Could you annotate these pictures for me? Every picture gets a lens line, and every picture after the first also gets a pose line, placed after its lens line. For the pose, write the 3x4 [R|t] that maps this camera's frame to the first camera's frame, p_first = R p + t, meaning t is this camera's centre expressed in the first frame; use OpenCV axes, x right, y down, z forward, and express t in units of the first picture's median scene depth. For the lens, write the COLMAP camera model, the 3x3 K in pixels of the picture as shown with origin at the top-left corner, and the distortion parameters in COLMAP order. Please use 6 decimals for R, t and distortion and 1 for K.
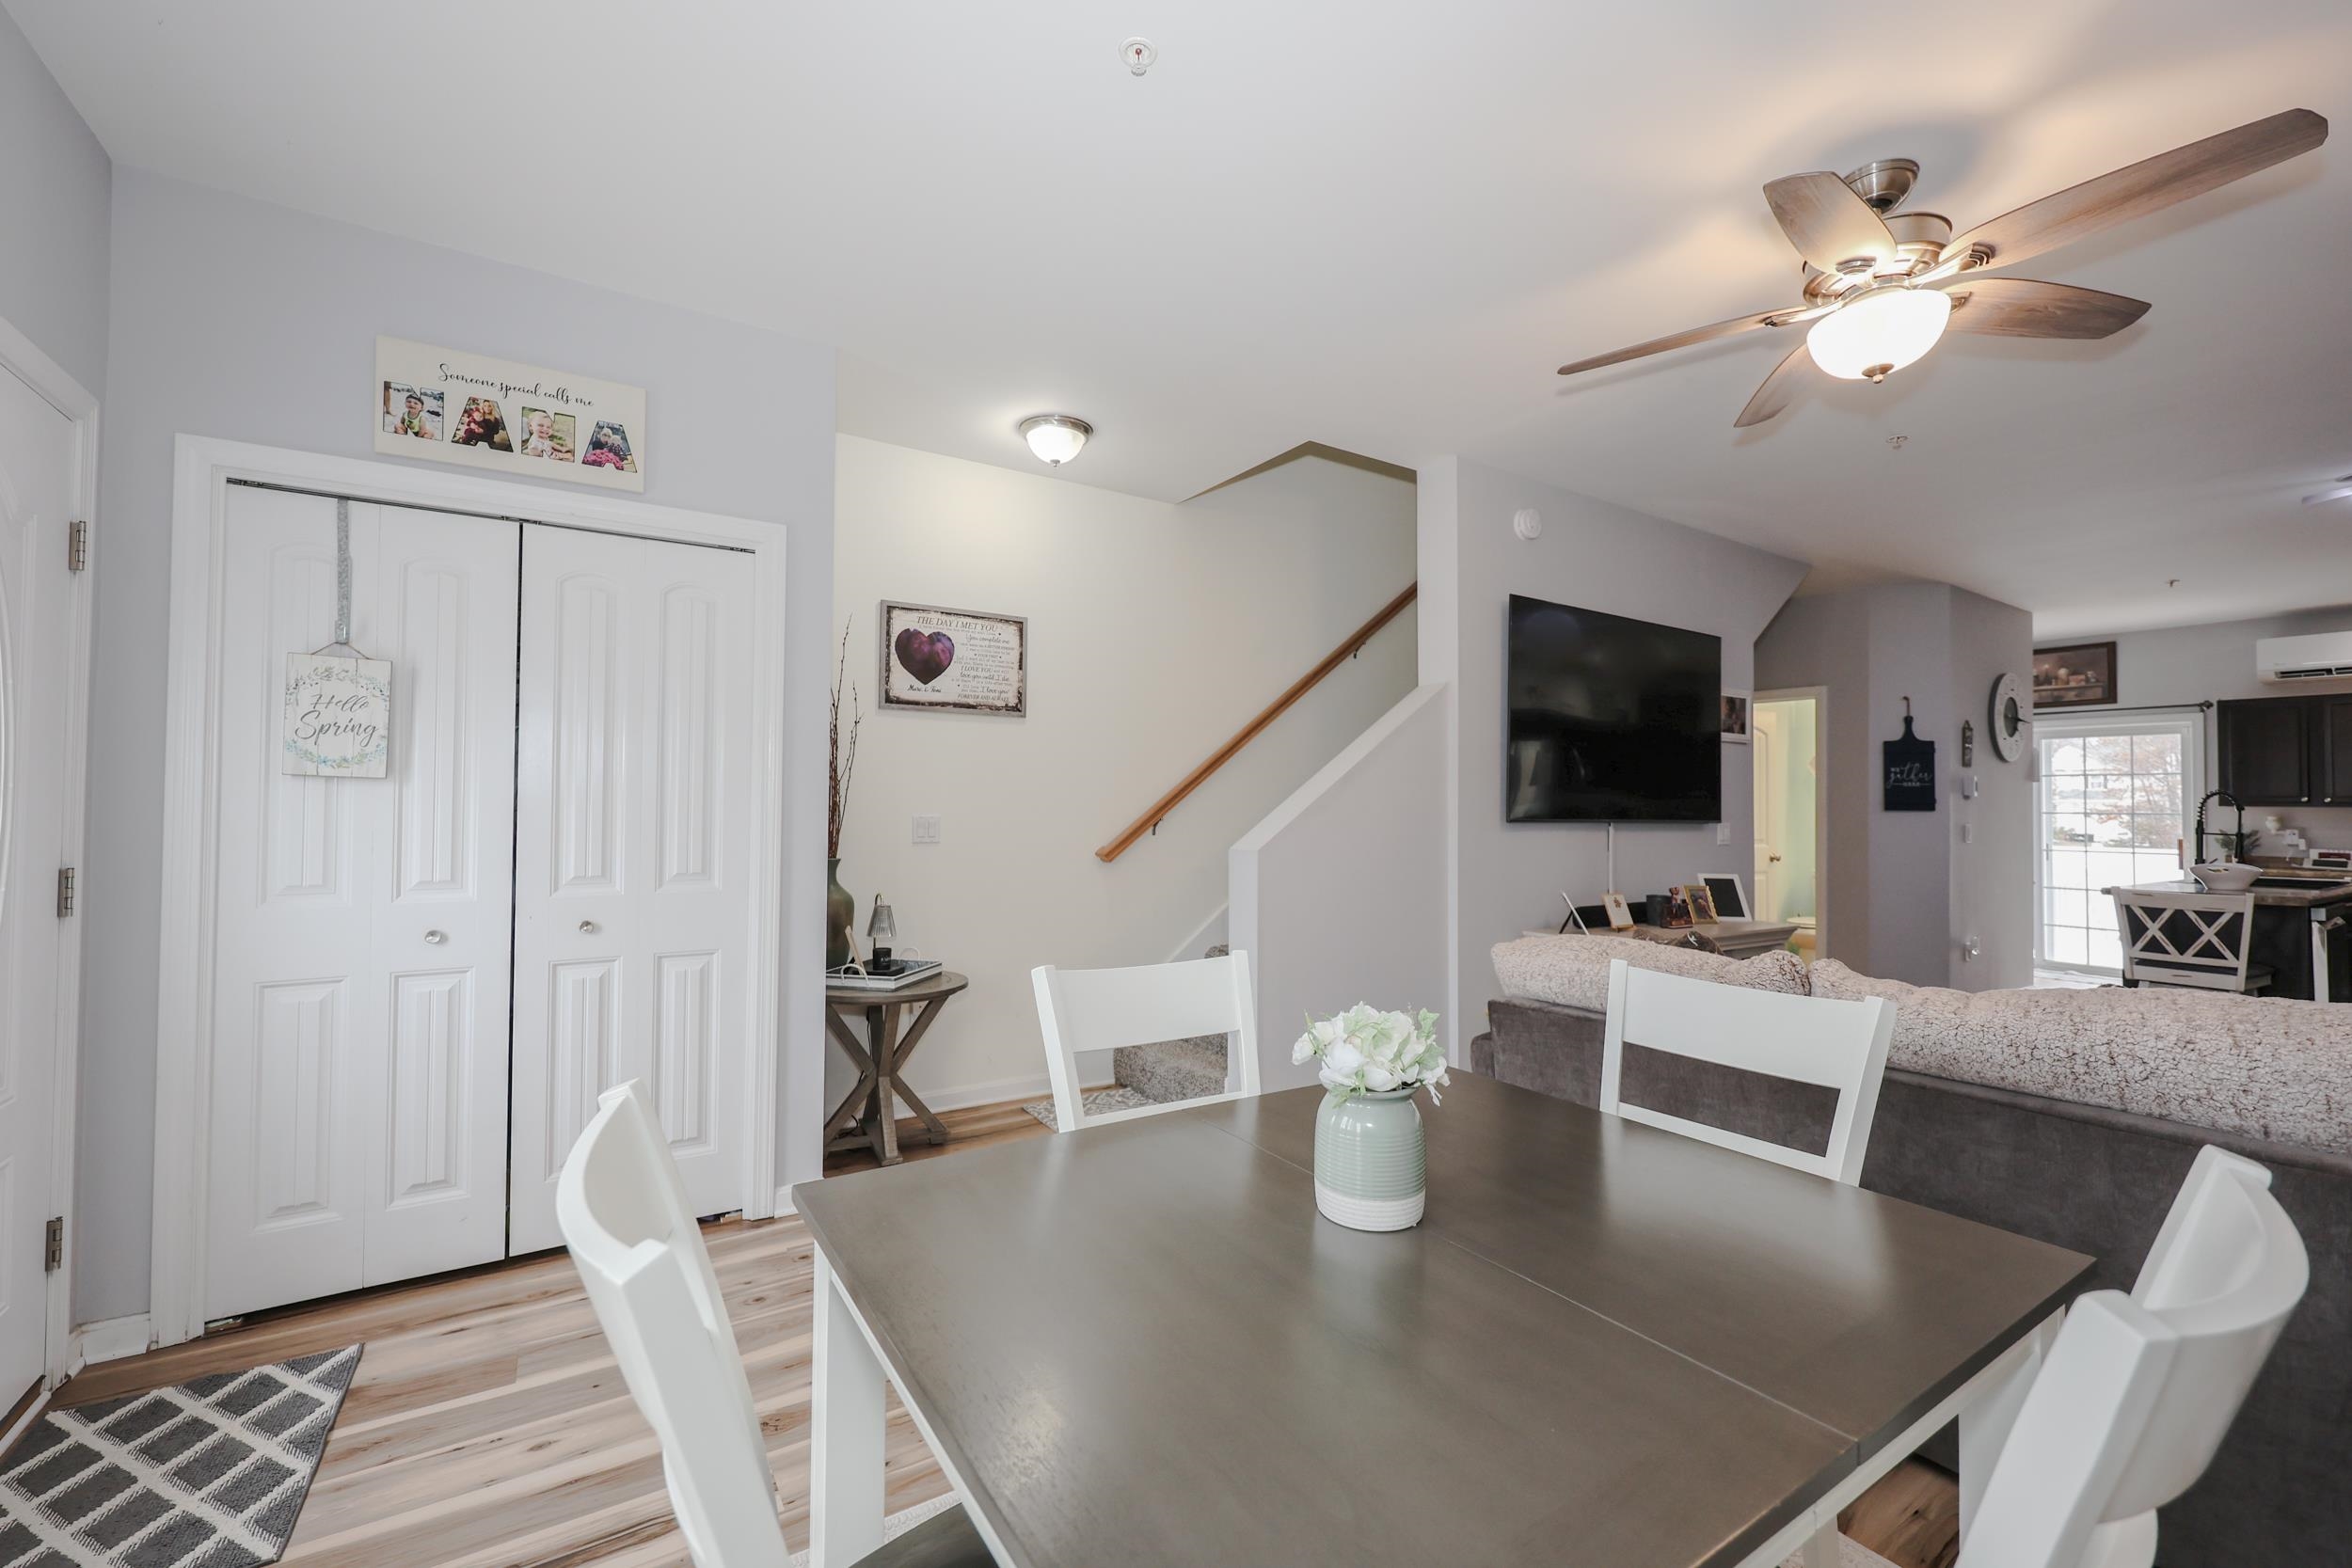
lens RADIAL K [[952.2, 0, 1191.5], [0, 952.2, 788.4], [0, 0, 1]] dist [-0.018777, 0.000508]
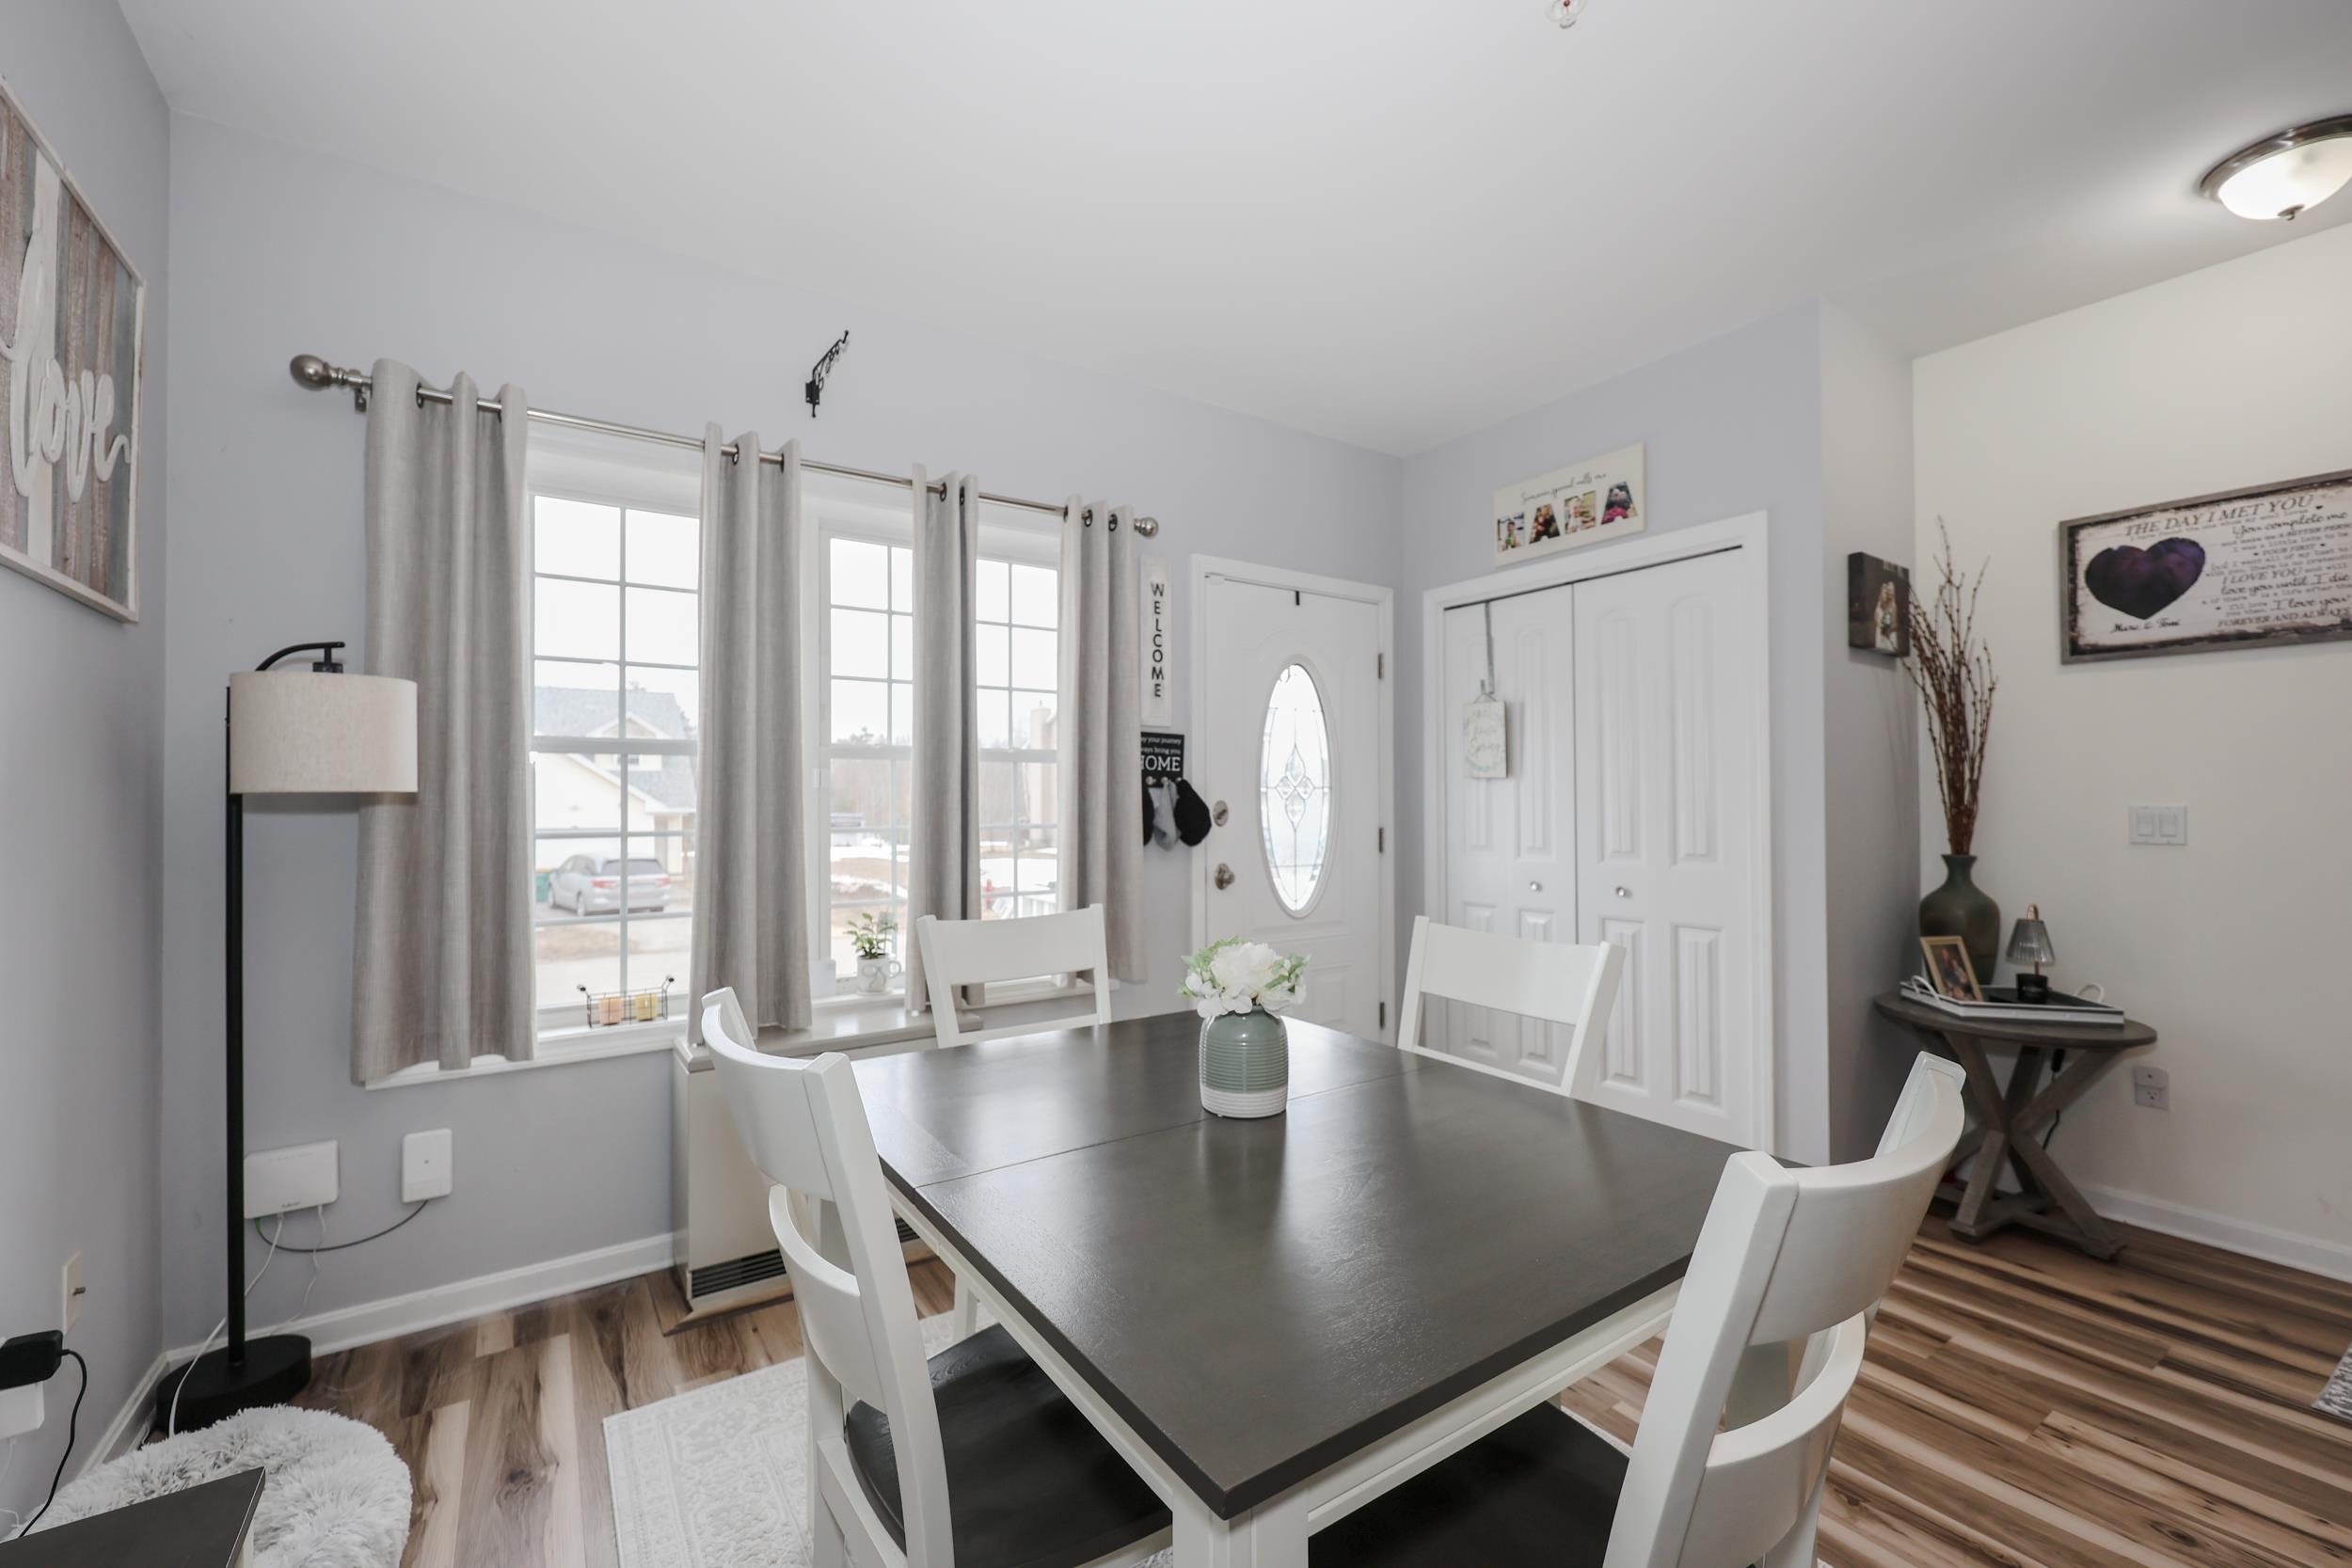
lens RADIAL K [[952.2, 0, 1190.1], [0, 952.2, 787.2], [0, 0, 1]] dist [-0.018777, 0.000508]
pose [[0.002560, -0.012719, -0.999916, 0.610775], [0.024762, 0.999613, -0.012652, 0.010389], [0.999690, -0.024727, 0.002874, 0.425178]]
